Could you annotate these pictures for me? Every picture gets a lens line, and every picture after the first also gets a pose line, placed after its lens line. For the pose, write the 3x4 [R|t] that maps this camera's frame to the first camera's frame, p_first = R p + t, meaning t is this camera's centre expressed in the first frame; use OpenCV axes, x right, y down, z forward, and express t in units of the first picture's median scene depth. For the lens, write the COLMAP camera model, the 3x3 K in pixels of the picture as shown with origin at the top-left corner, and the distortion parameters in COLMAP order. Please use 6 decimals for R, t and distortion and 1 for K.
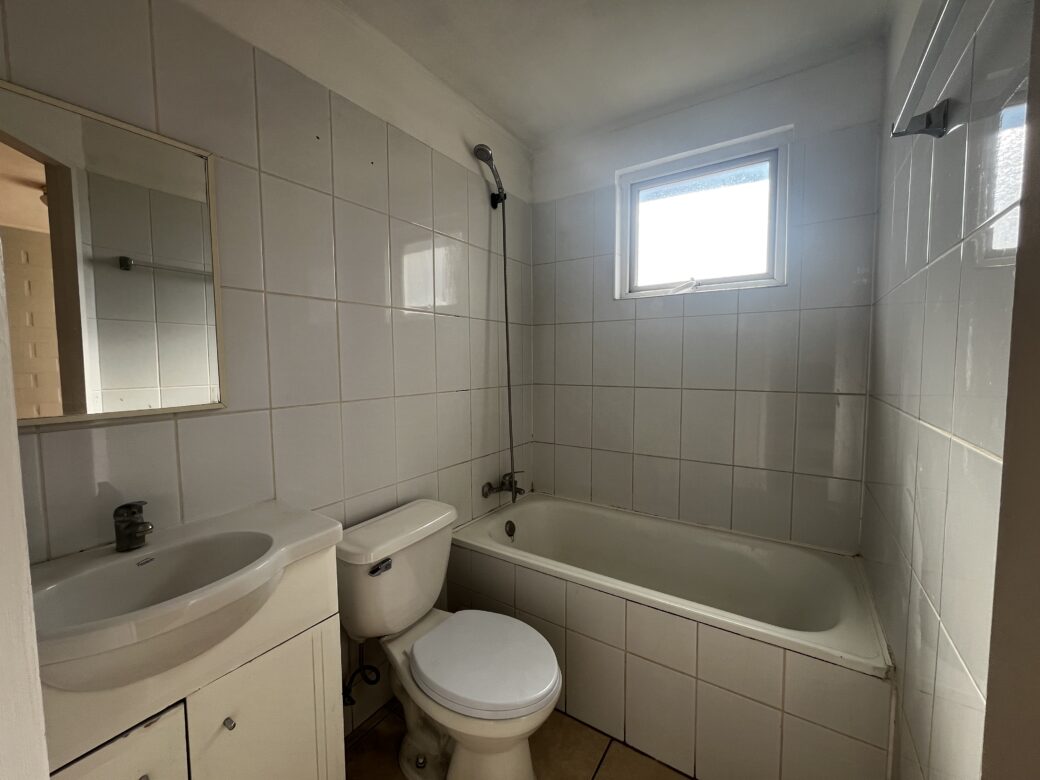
lens RADIAL K [[424.8, 0, 517.7], [0, 424.8, 389.4], [0, 0, 1]] dist [0.003708, -0.000251]
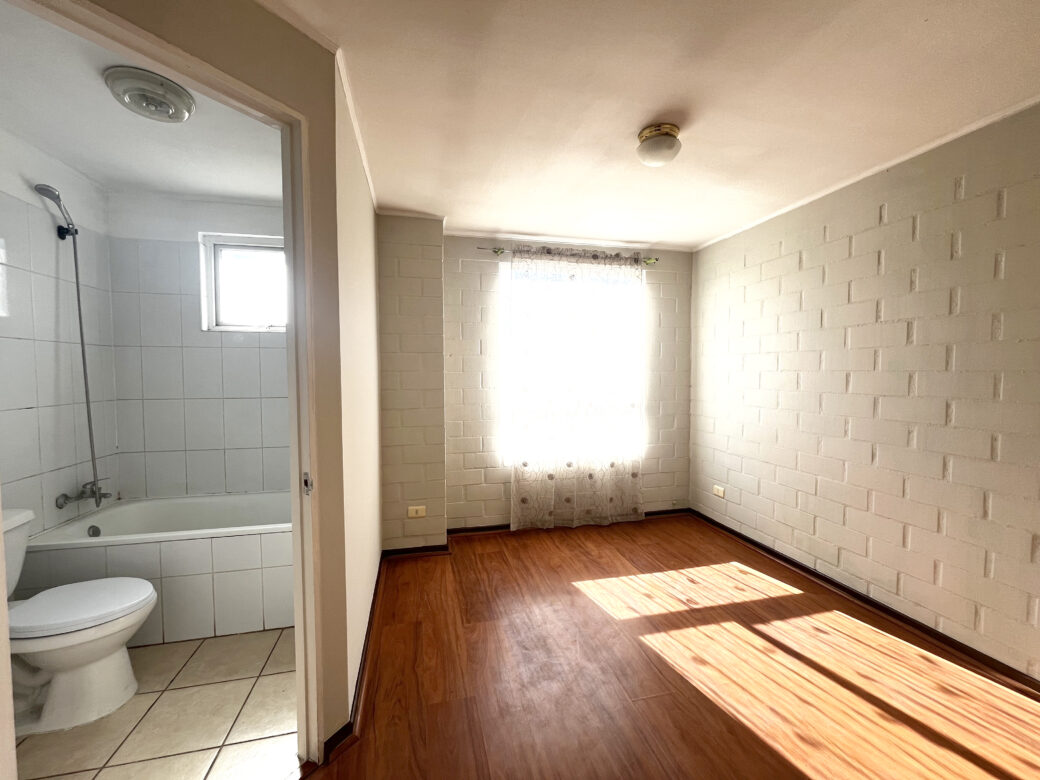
lens RADIAL K [[424.8, 0, 514.7], [0, 424.8, 389.2], [0, 0, 1]] dist [0.003708, -0.000251]
pose [[0.693031, -0.026910, 0.720405, -0.048637], [0.046409, 0.998896, -0.007333, 0.018219], [-0.719412, 0.038516, 0.693515, -0.563430]]
